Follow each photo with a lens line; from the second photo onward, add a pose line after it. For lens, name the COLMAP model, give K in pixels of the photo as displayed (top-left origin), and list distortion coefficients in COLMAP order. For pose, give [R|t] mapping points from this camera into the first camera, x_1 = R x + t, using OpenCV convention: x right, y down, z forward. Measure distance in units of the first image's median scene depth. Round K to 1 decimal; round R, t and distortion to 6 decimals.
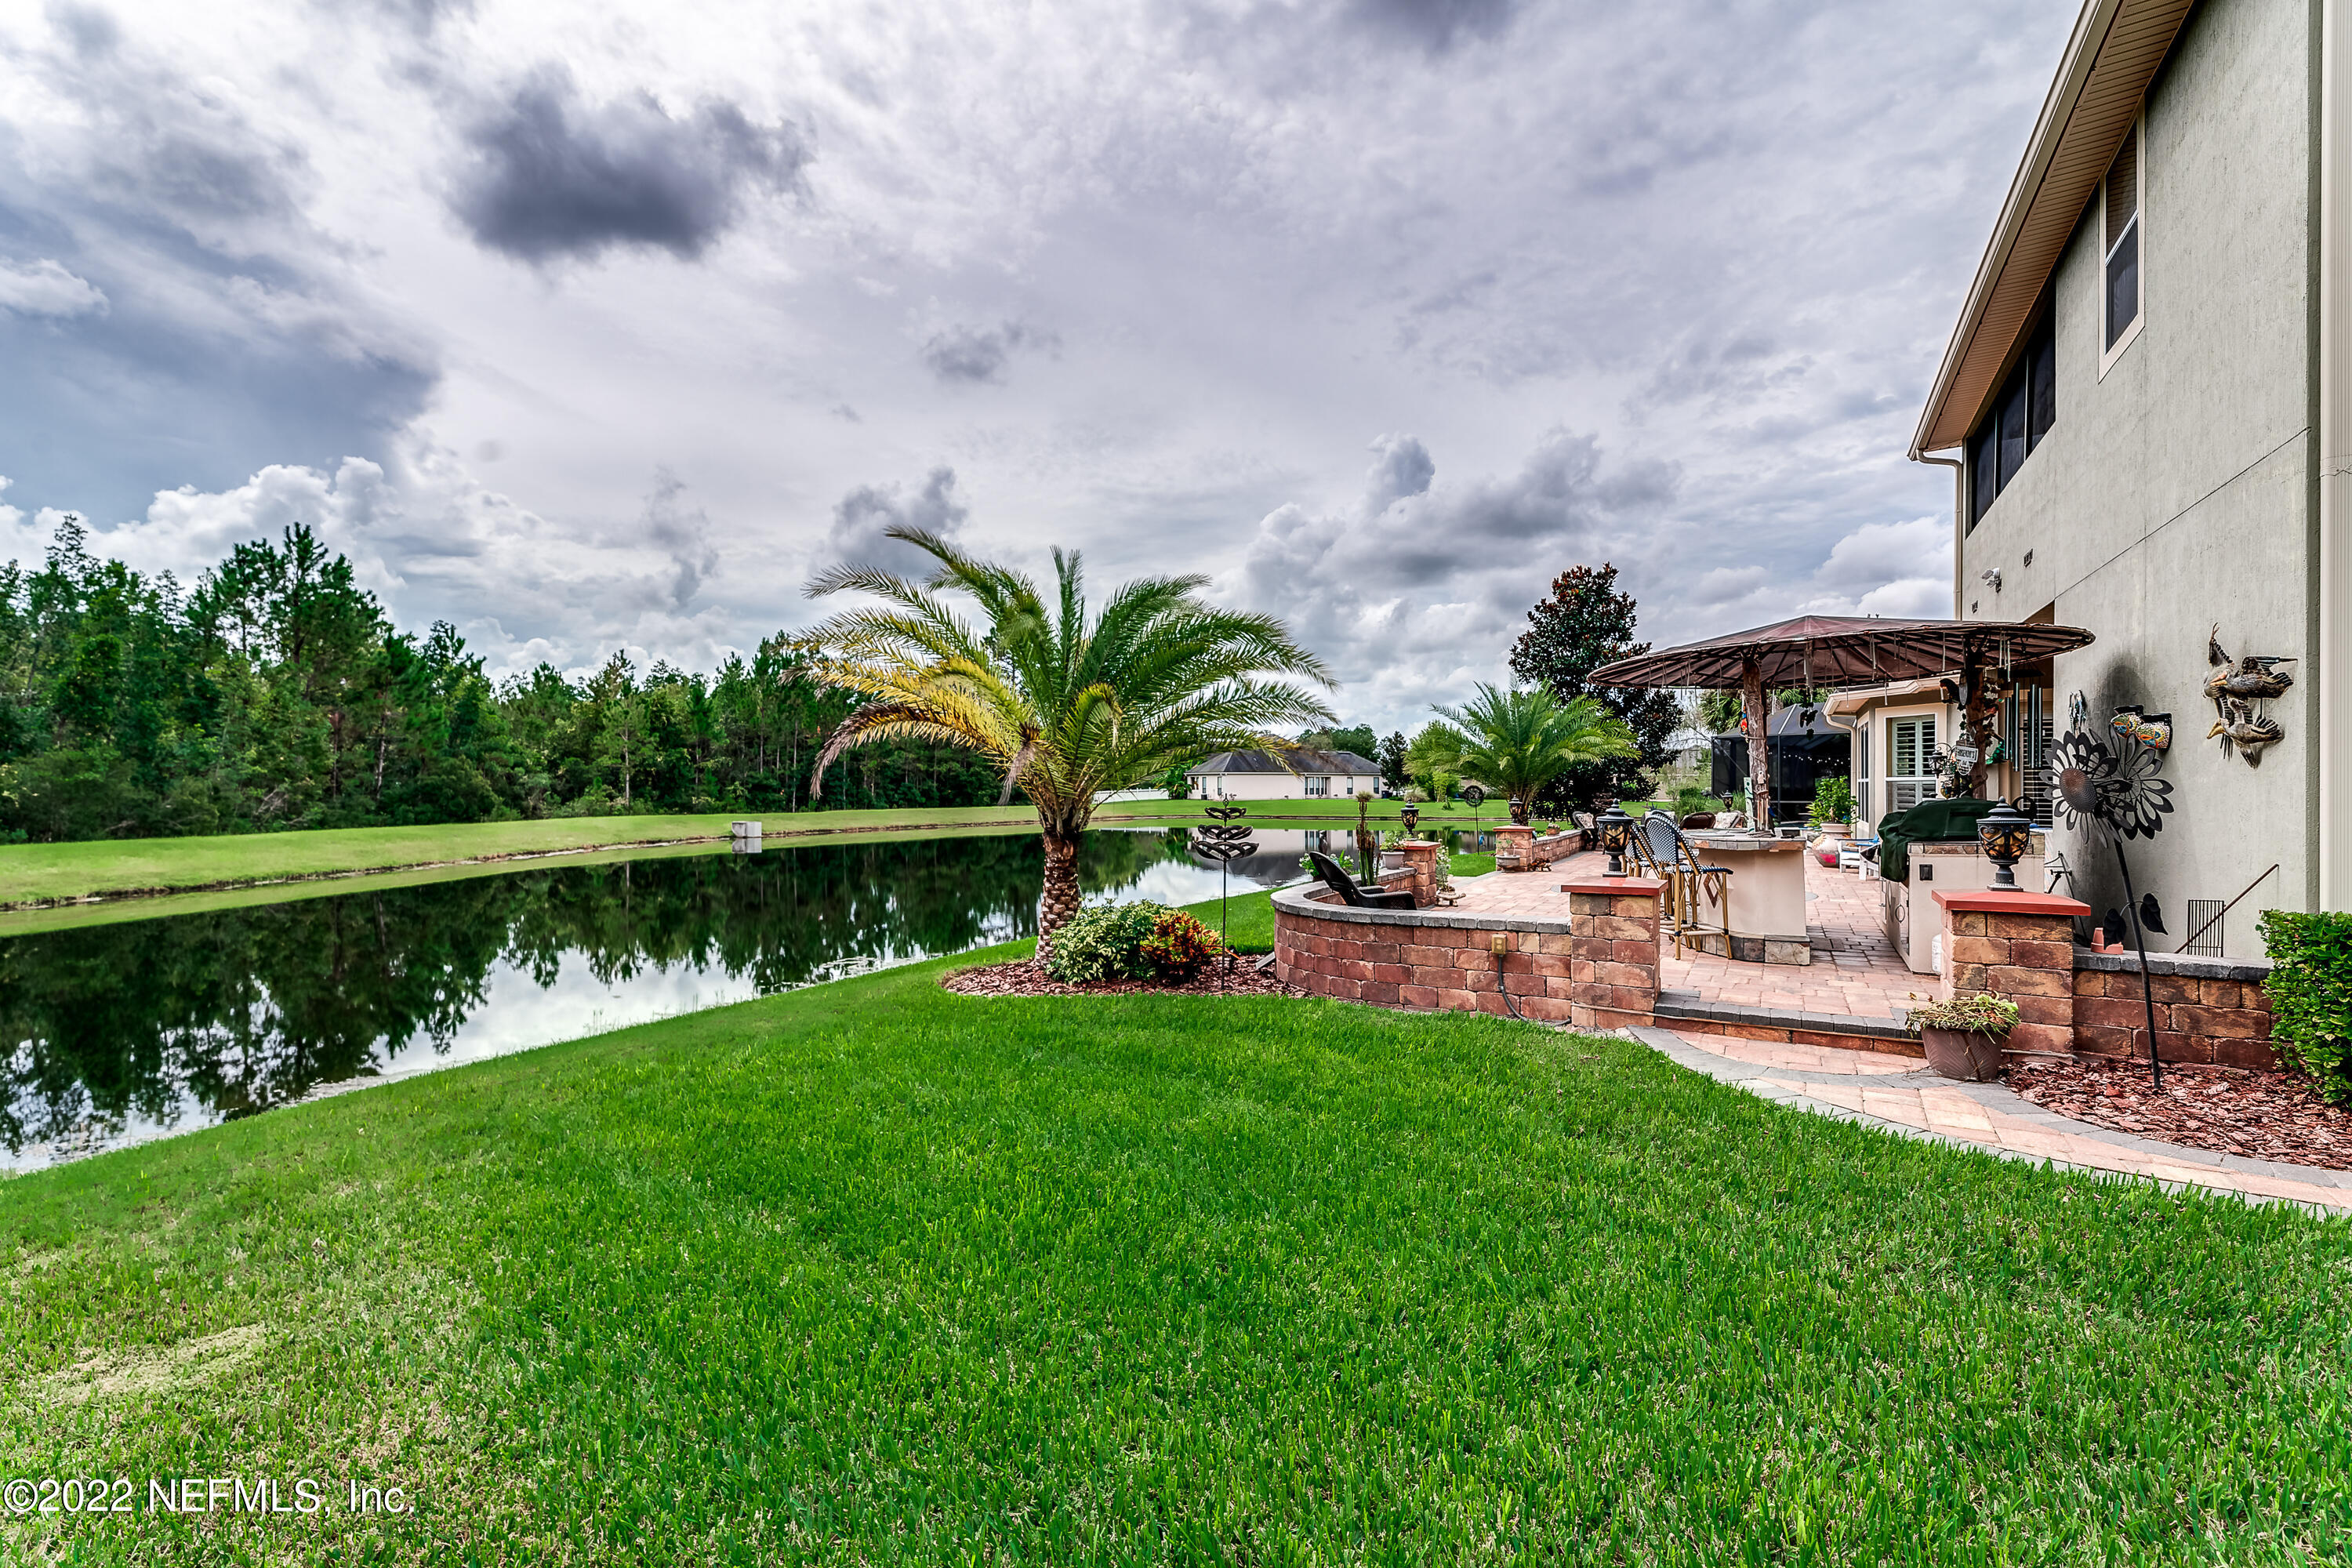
lens RADIAL K [[954.3, 0, 1166.9], [0, 954.3, 793.2], [0, 0, 1]] dist [0.000867, 0.000389]
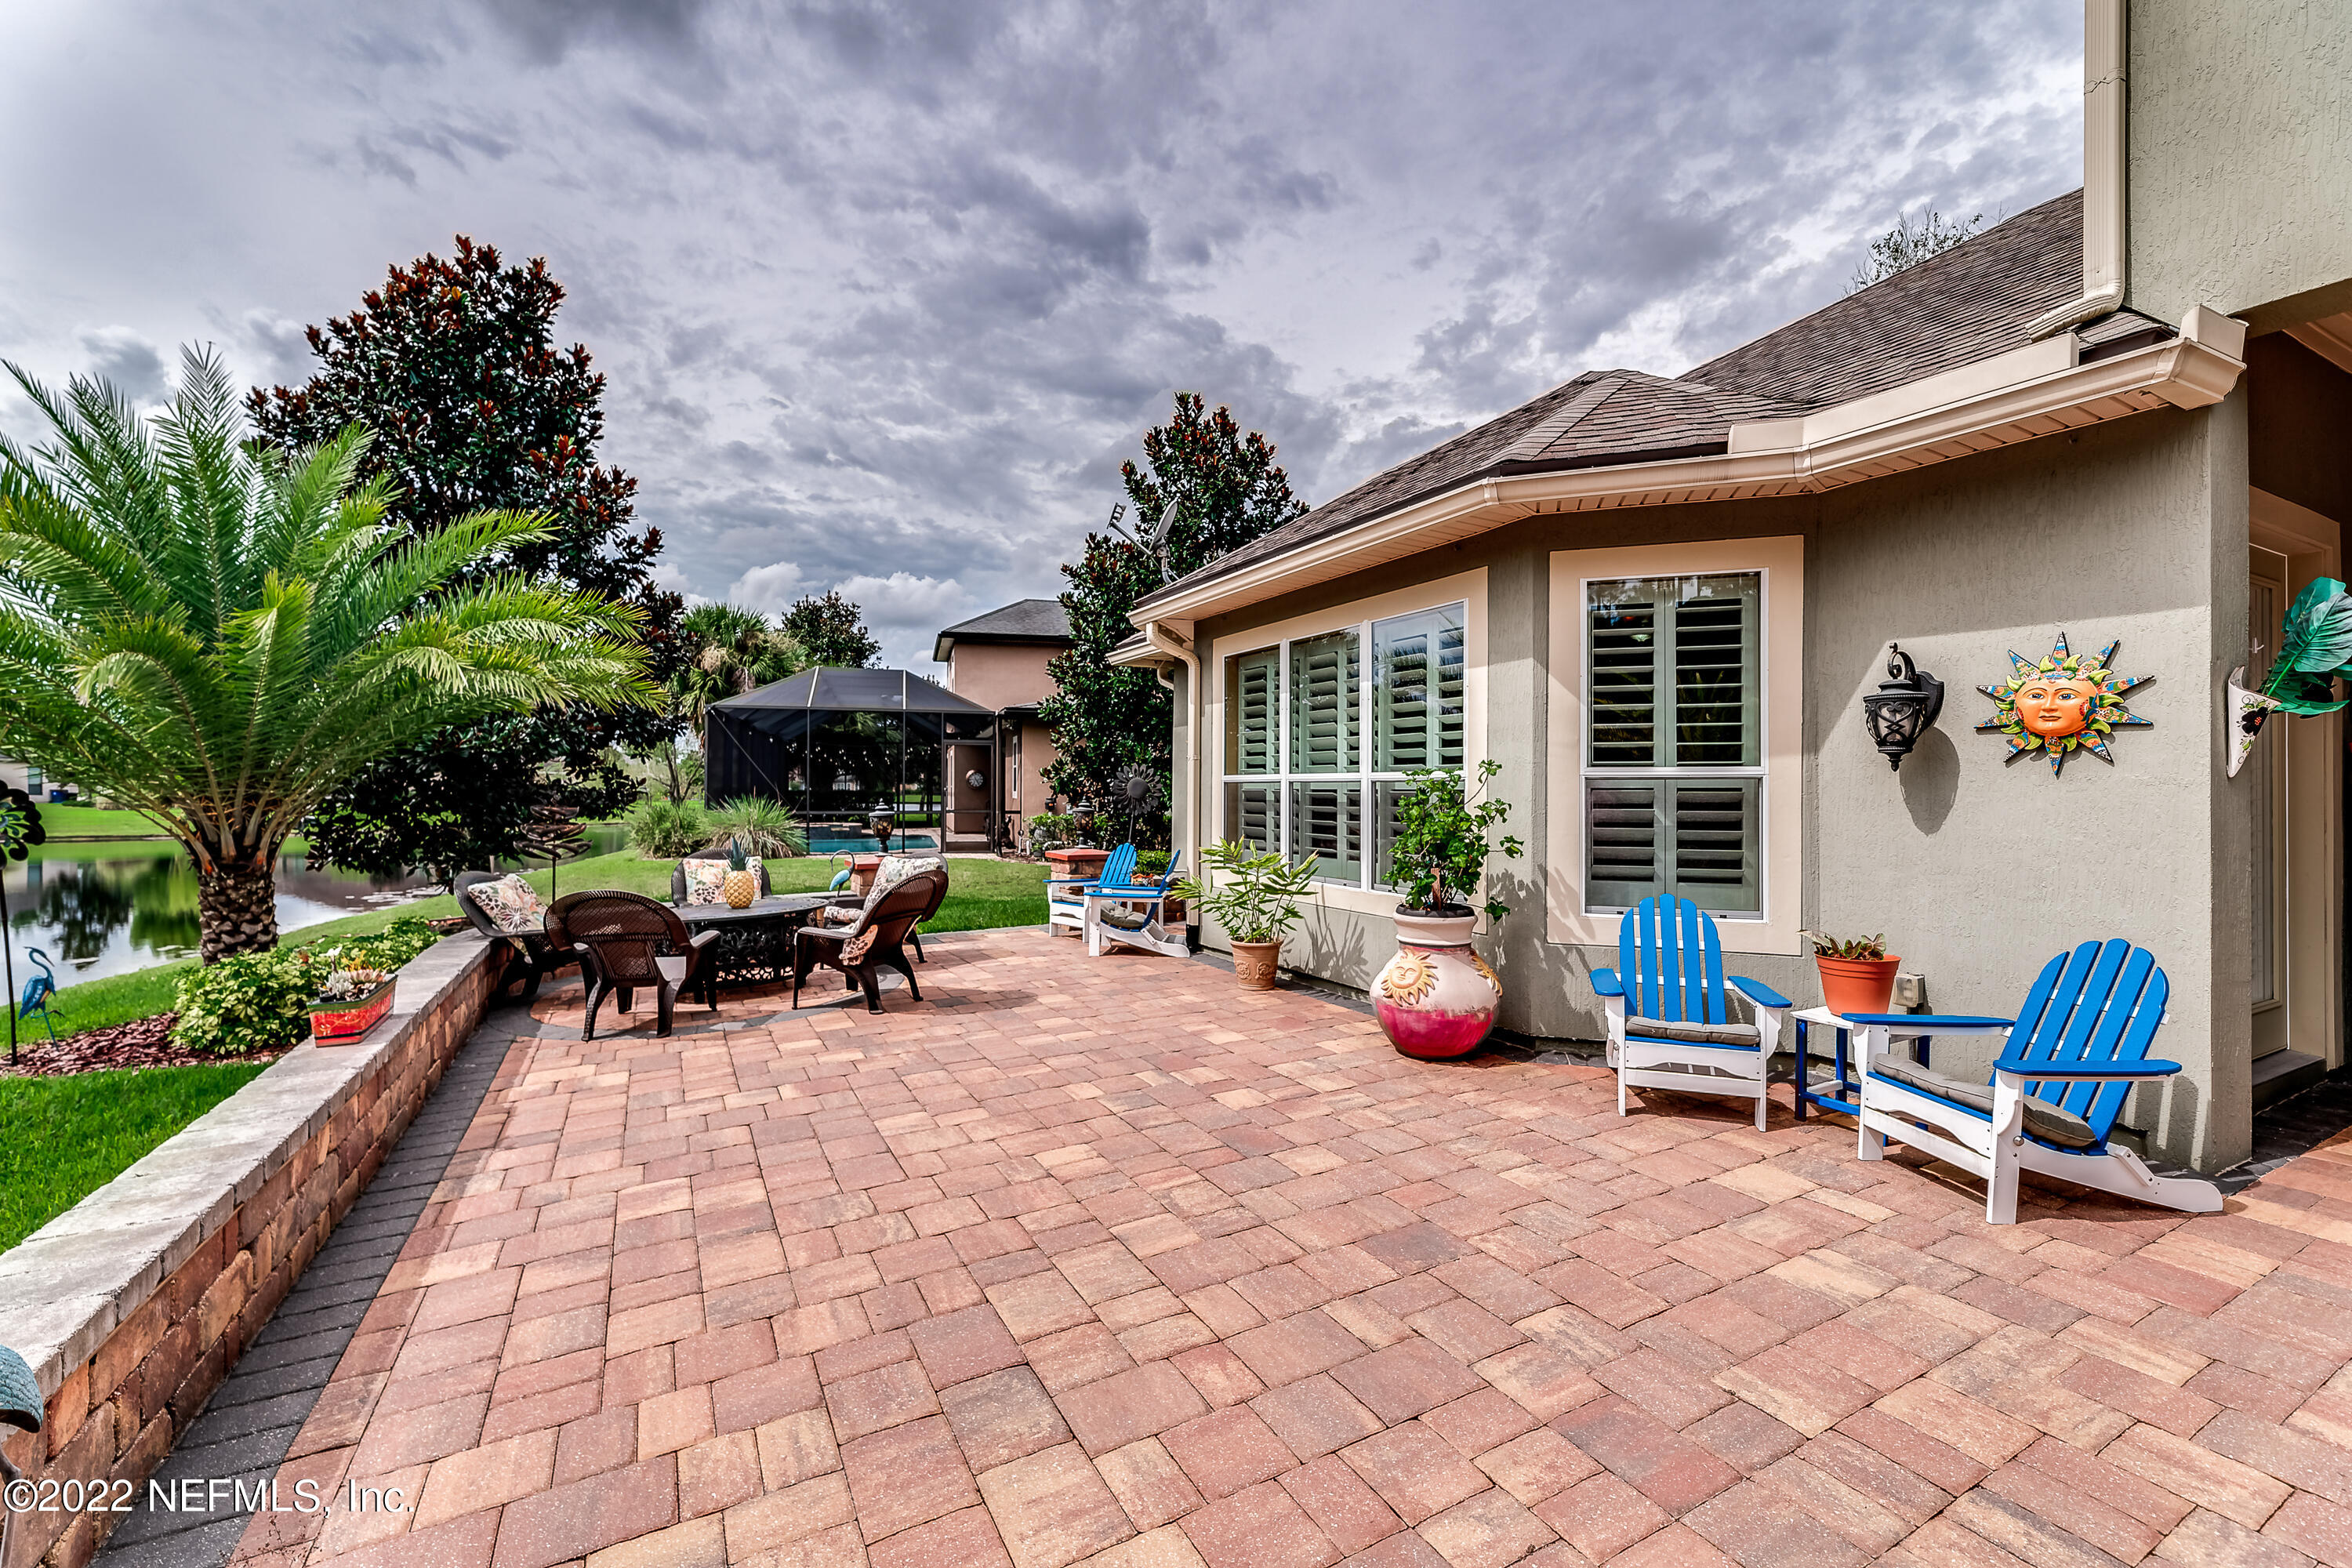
lens RADIAL K [[954.3, 0, 1162.5], [0, 954.3, 789.1], [0, 0, 1]] dist [0.000867, 0.000389]
pose [[0.491416, 0.002660, 0.870921, 0.281390], [0.000256, 0.999995, -0.003199, -0.005392], [-0.870925, 0.001795, 0.491412, 0.677111]]
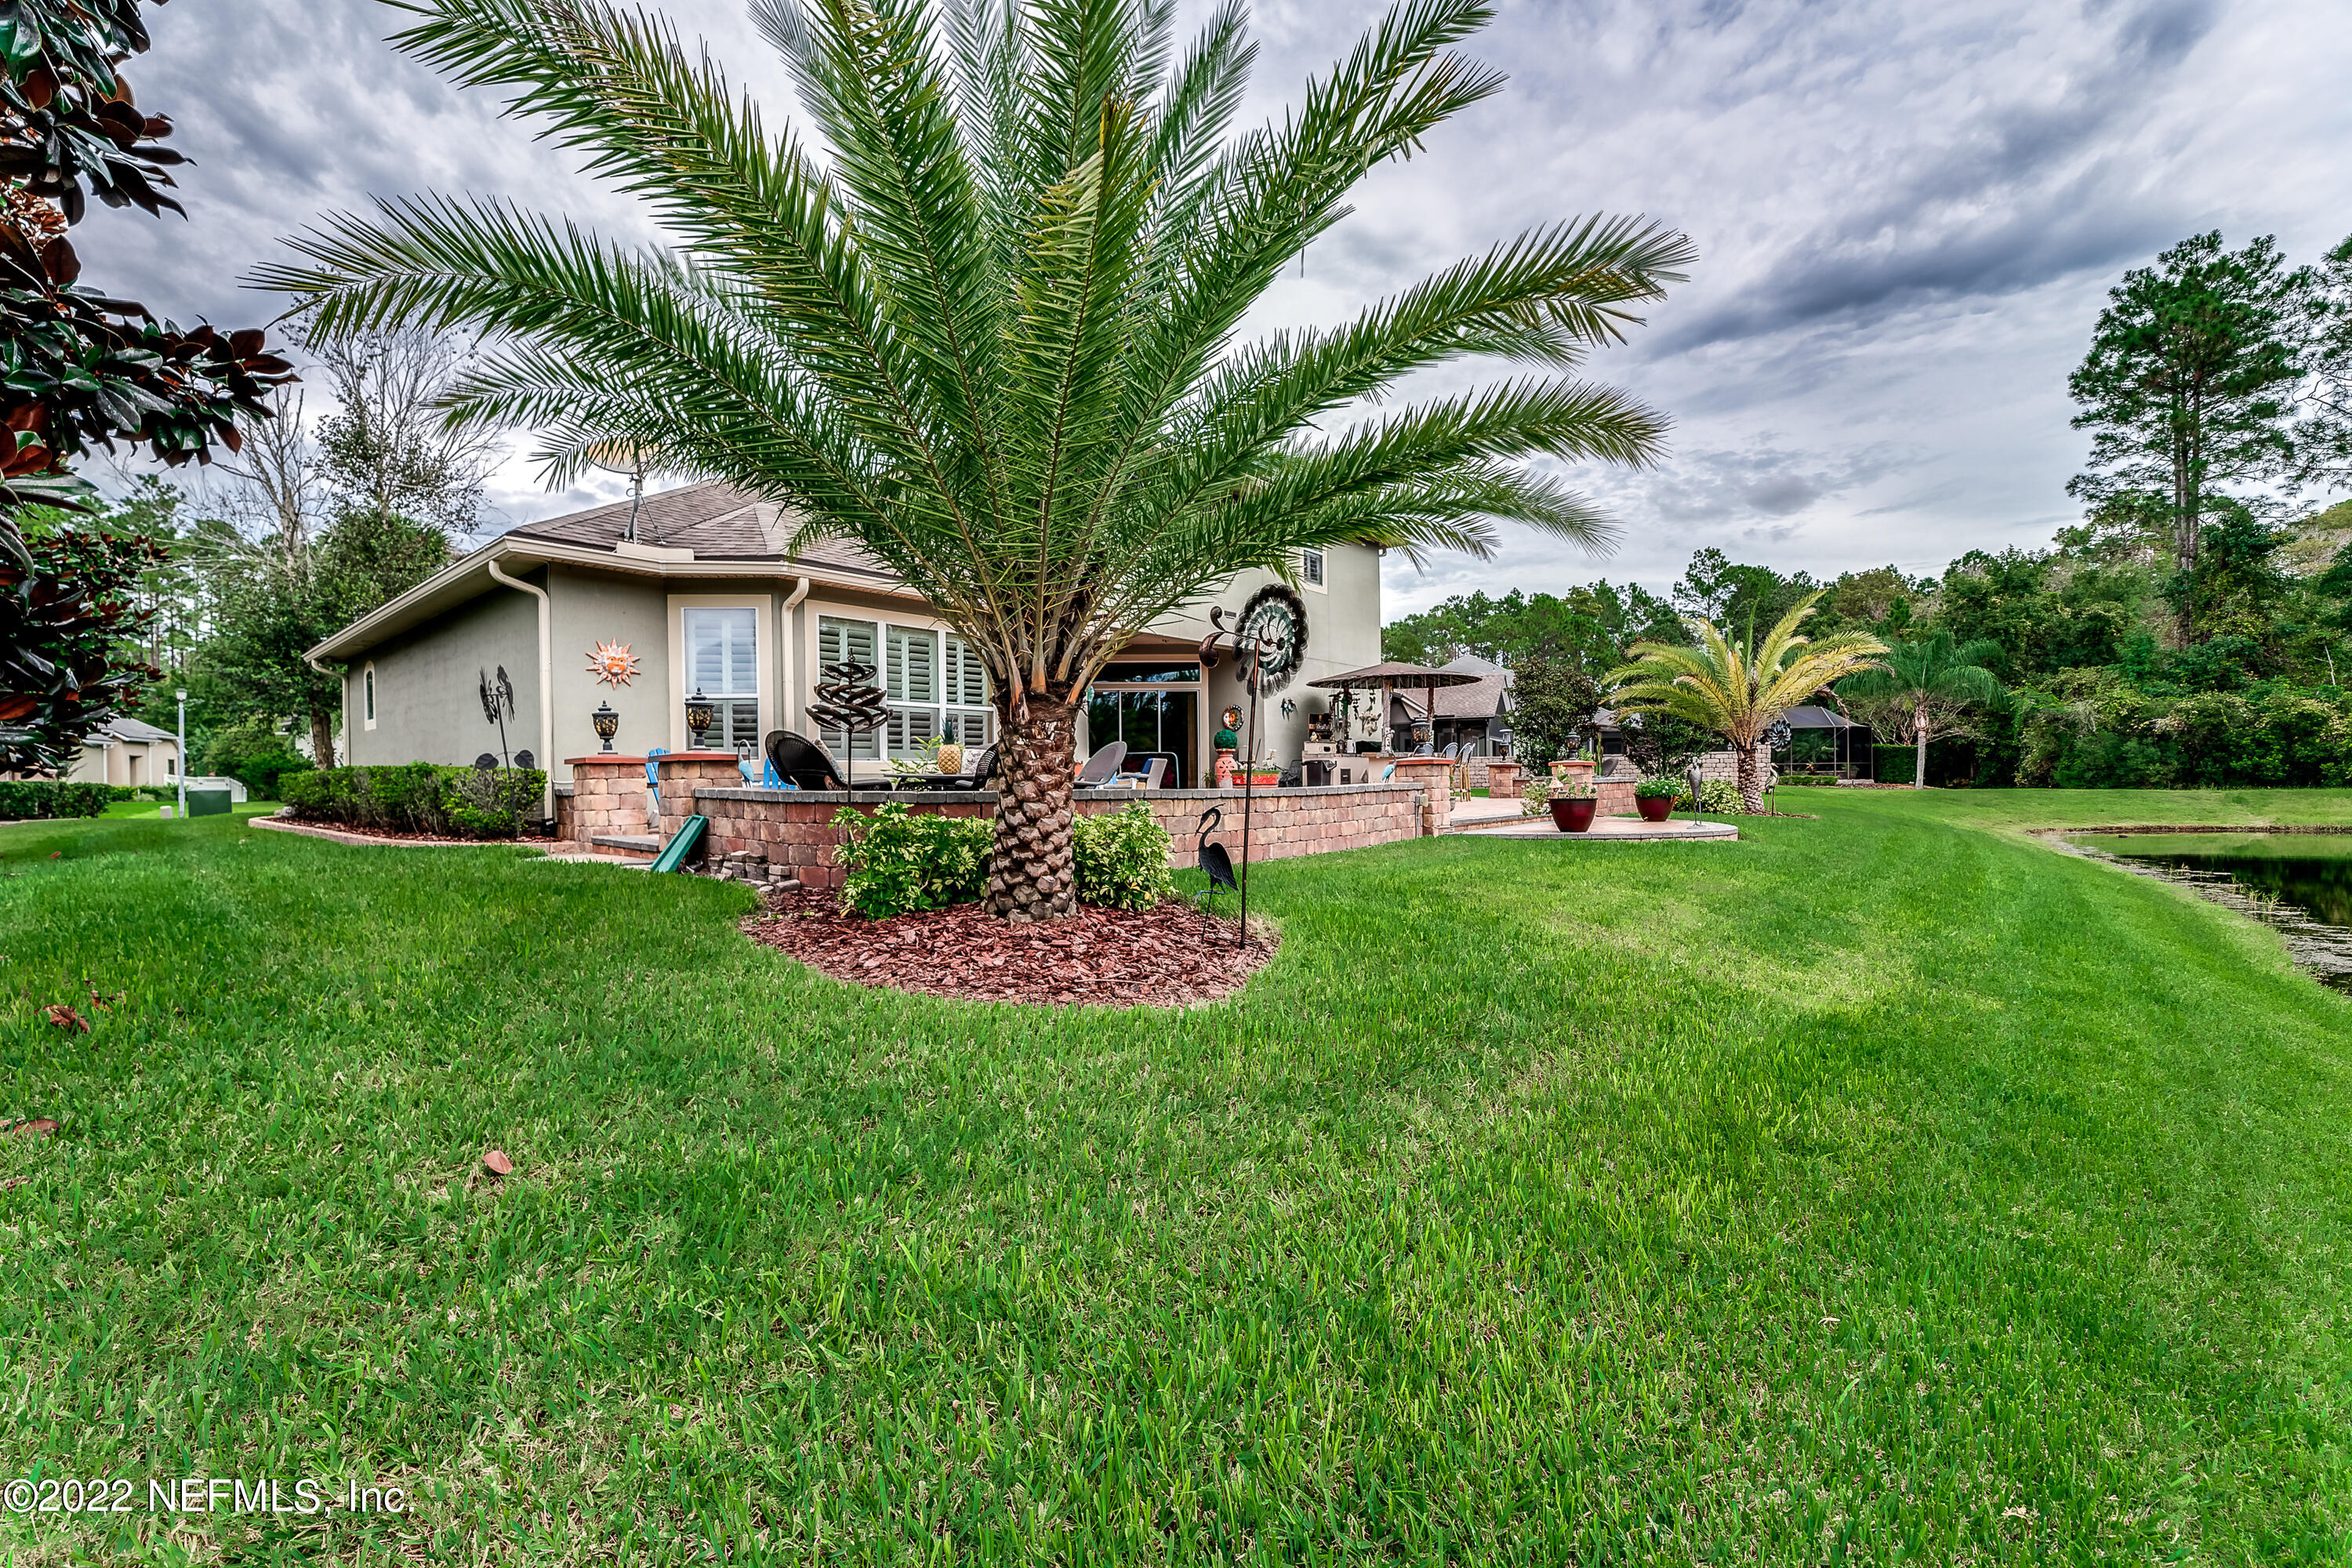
lens RADIAL K [[954.3, 0, 1162.2], [0, 954.3, 779.9], [0, 0, 1]] dist [0.000867, 0.000389]
pose [[-0.989146, 0.014282, 0.146241, 0.342635], [0.014936, 0.999883, 0.003370, 0.034519], [-0.146176, 0.005518, -0.989243, 1.312792]]
